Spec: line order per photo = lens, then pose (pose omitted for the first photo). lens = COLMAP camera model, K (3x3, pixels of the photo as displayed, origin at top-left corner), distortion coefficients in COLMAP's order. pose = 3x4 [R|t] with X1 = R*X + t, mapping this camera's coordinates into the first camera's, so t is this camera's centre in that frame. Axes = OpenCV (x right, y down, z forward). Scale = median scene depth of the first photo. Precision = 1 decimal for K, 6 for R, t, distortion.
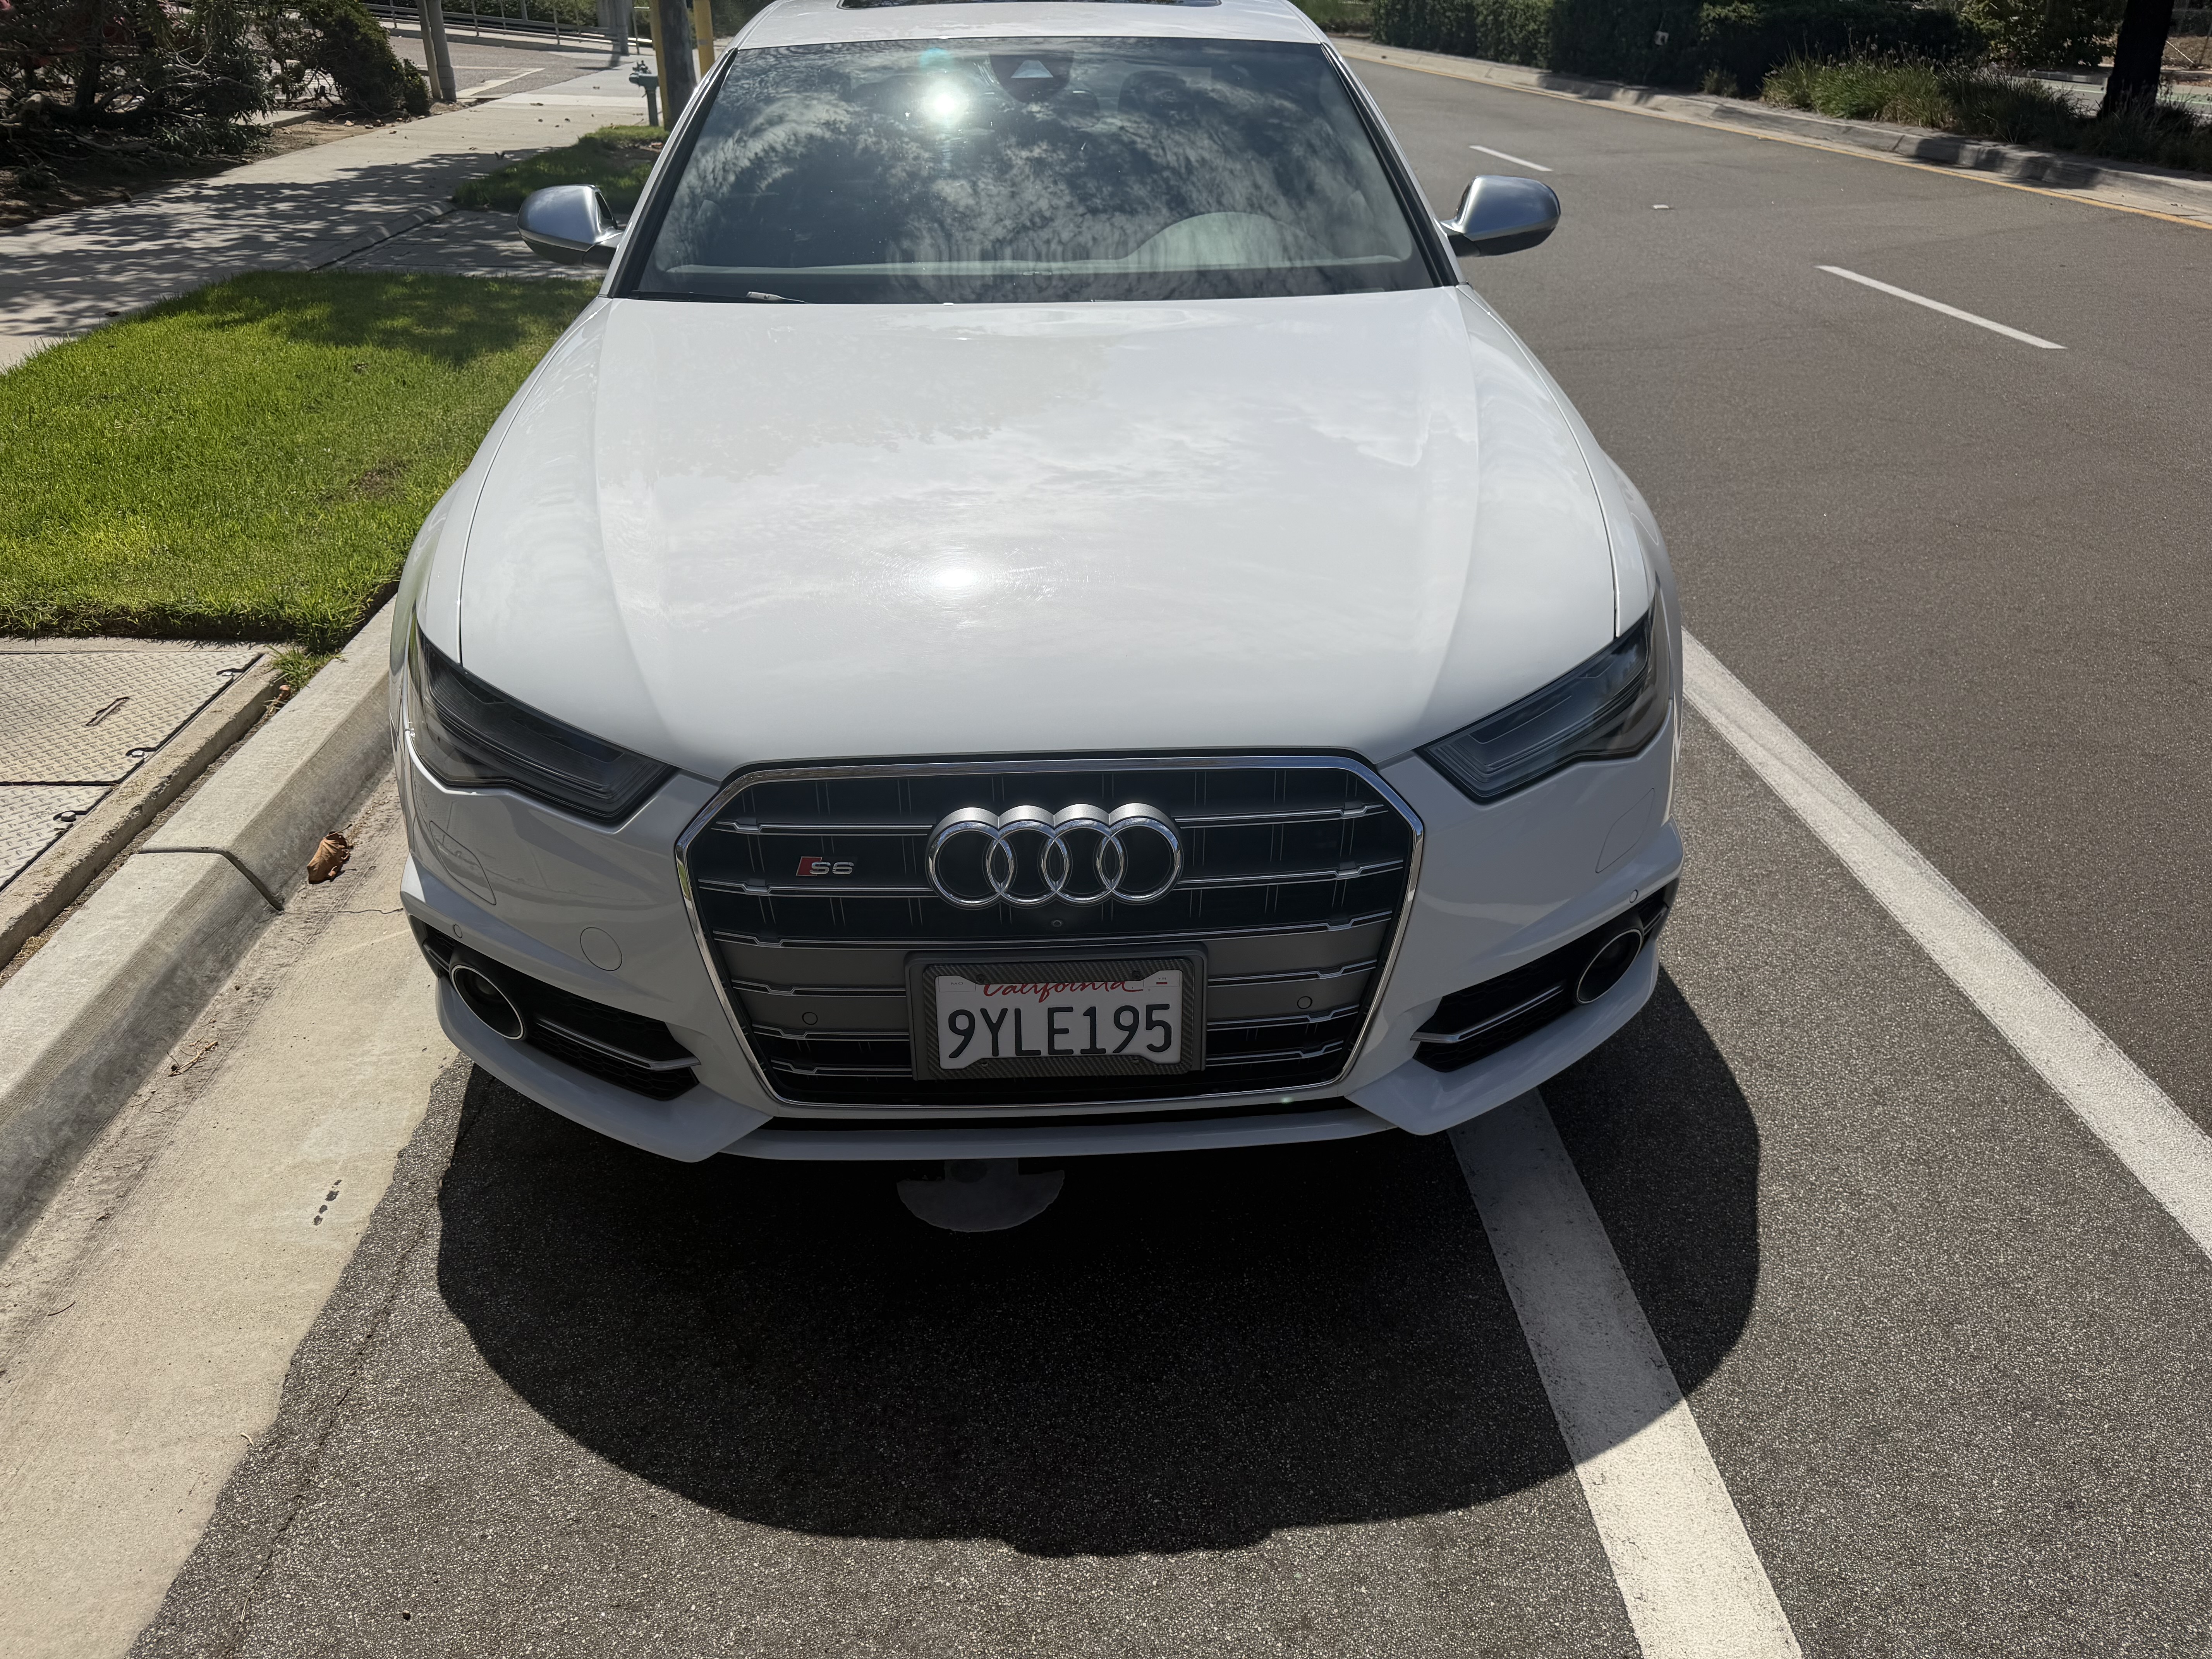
lens RADIAL K [[1553.0, 0, 1106.0], [0, 1553.0, 829.5], [0, 0, 1]] dist [0.000362, -0.005101]
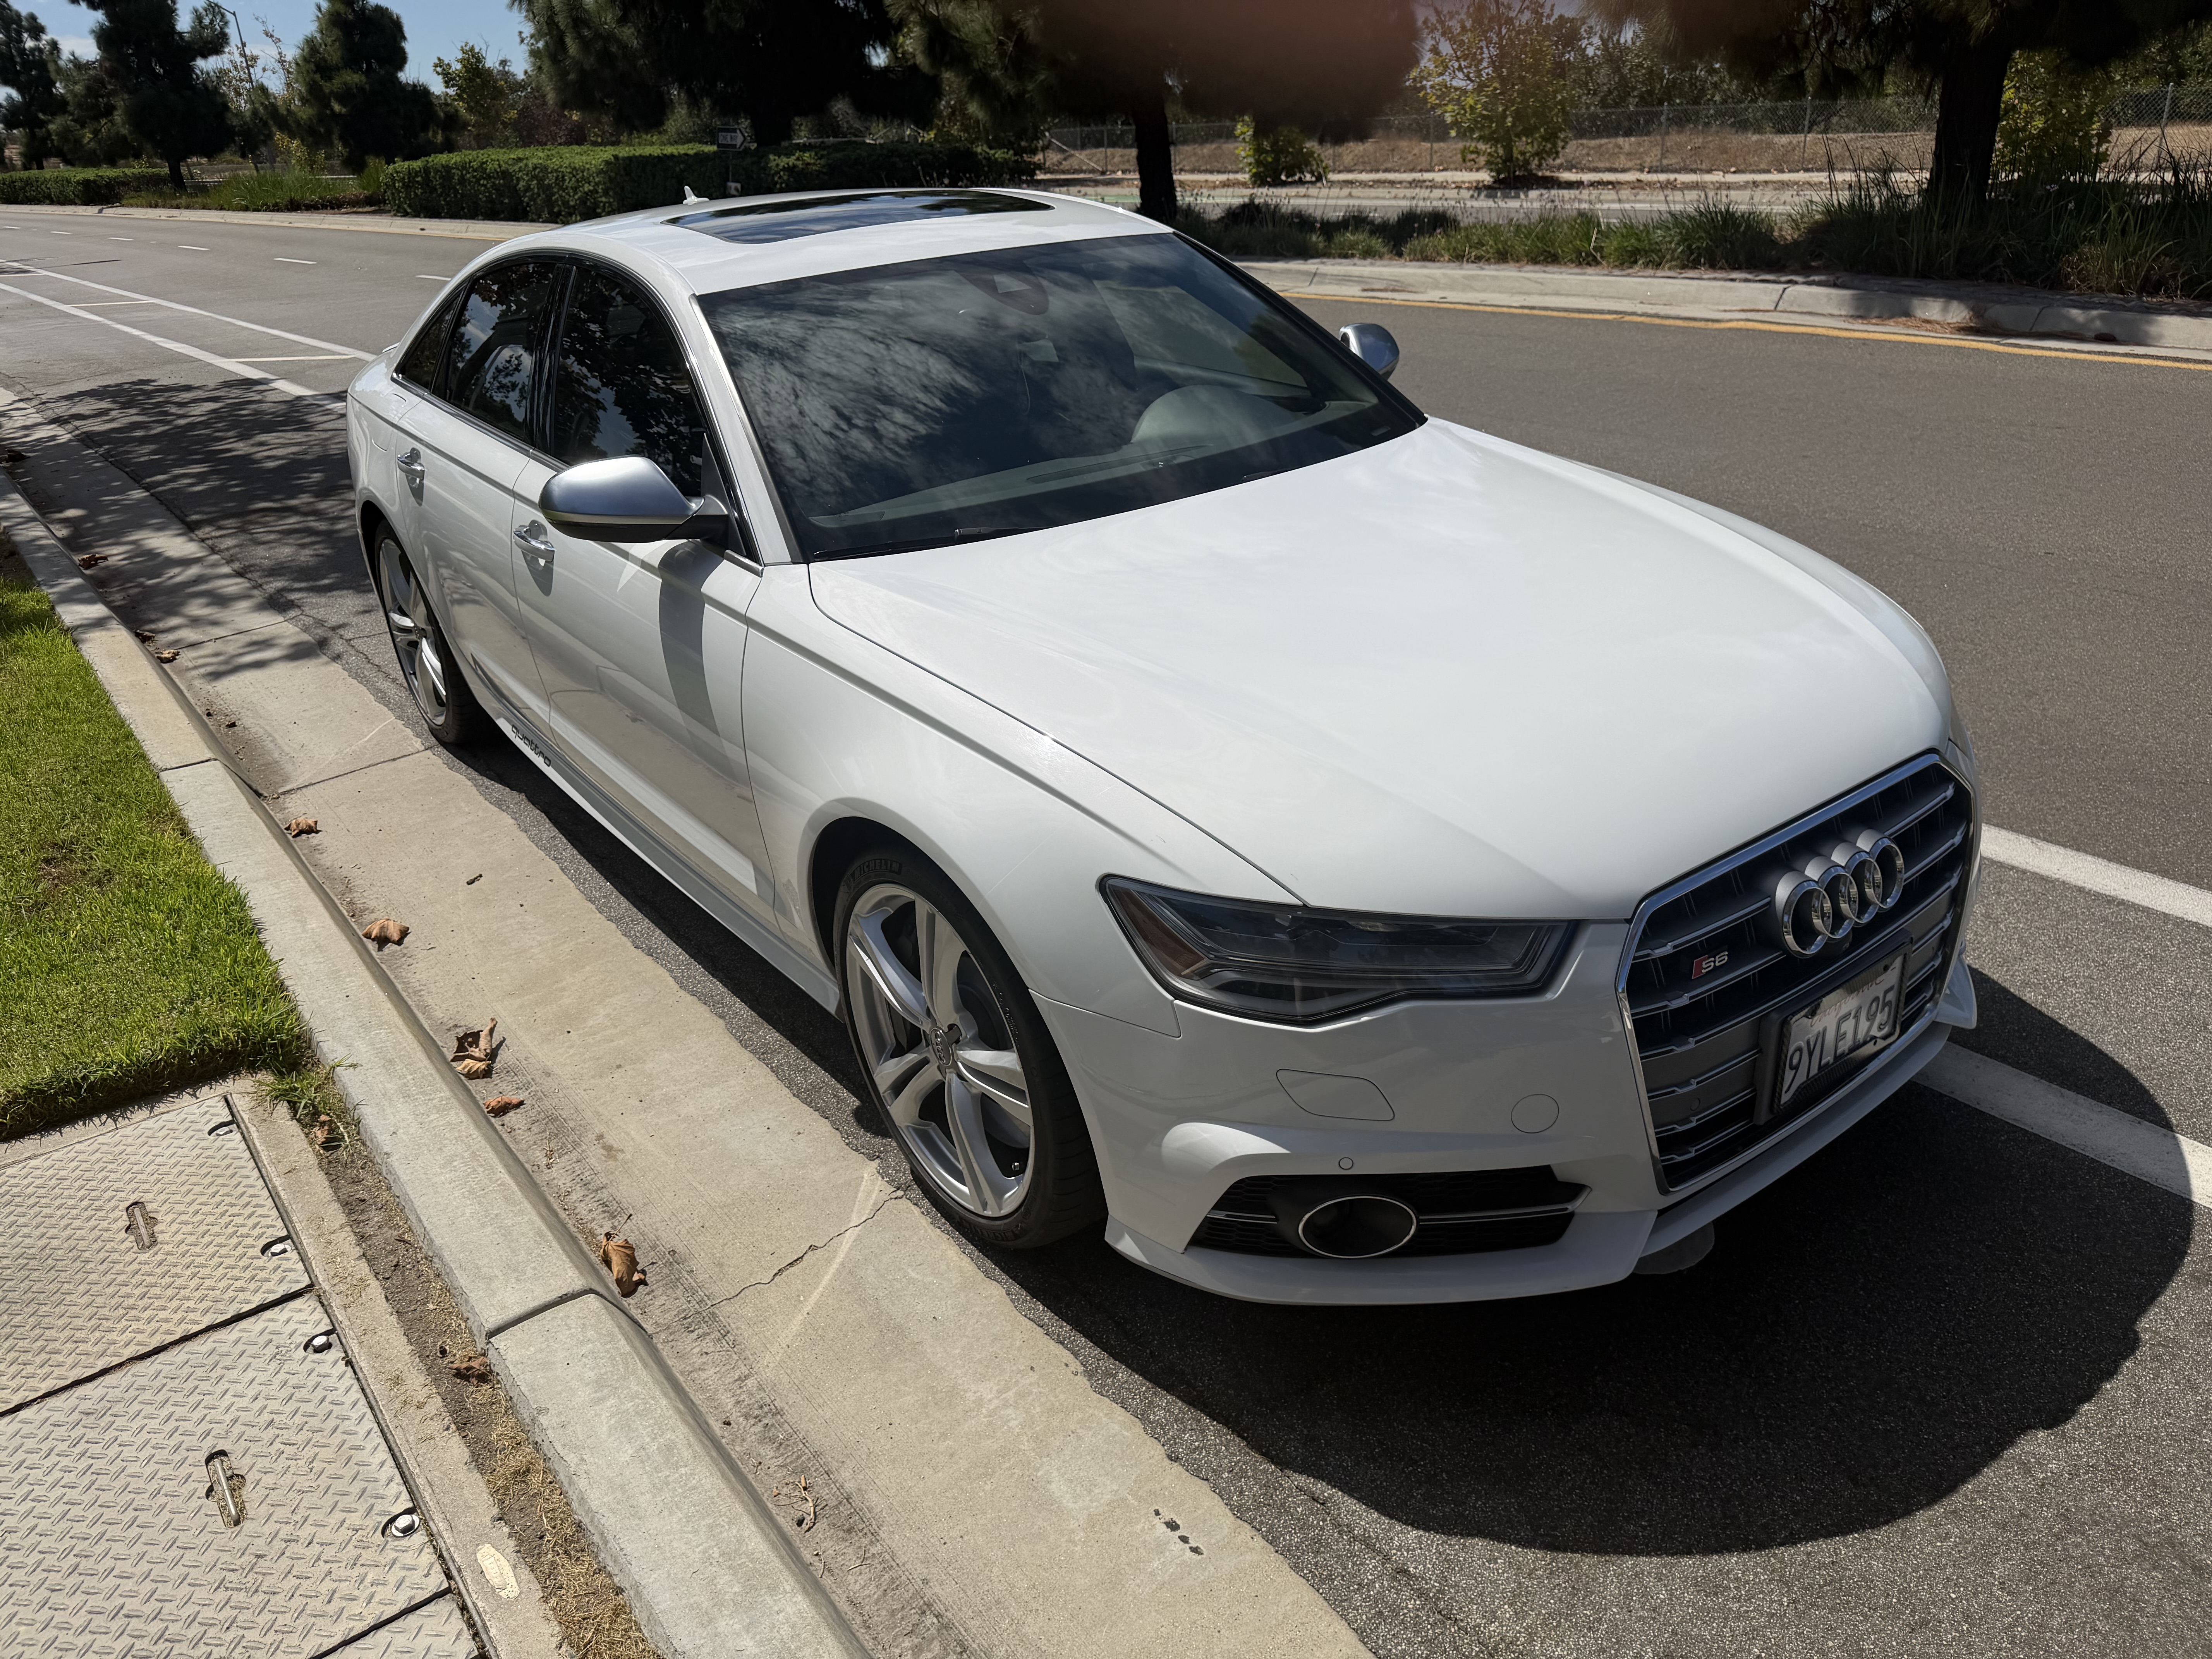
lens RADIAL K [[1553.0, 0, 1106.0], [0, 1553.0, 829.5], [0, 0, 1]] dist [0.000362, -0.005101]
pose [[0.829782, -0.280430, 0.482515, -0.685762], [0.318198, 0.948017, 0.003767, -0.136125], [-0.458489, 0.150410, 0.875879, 0.120317]]
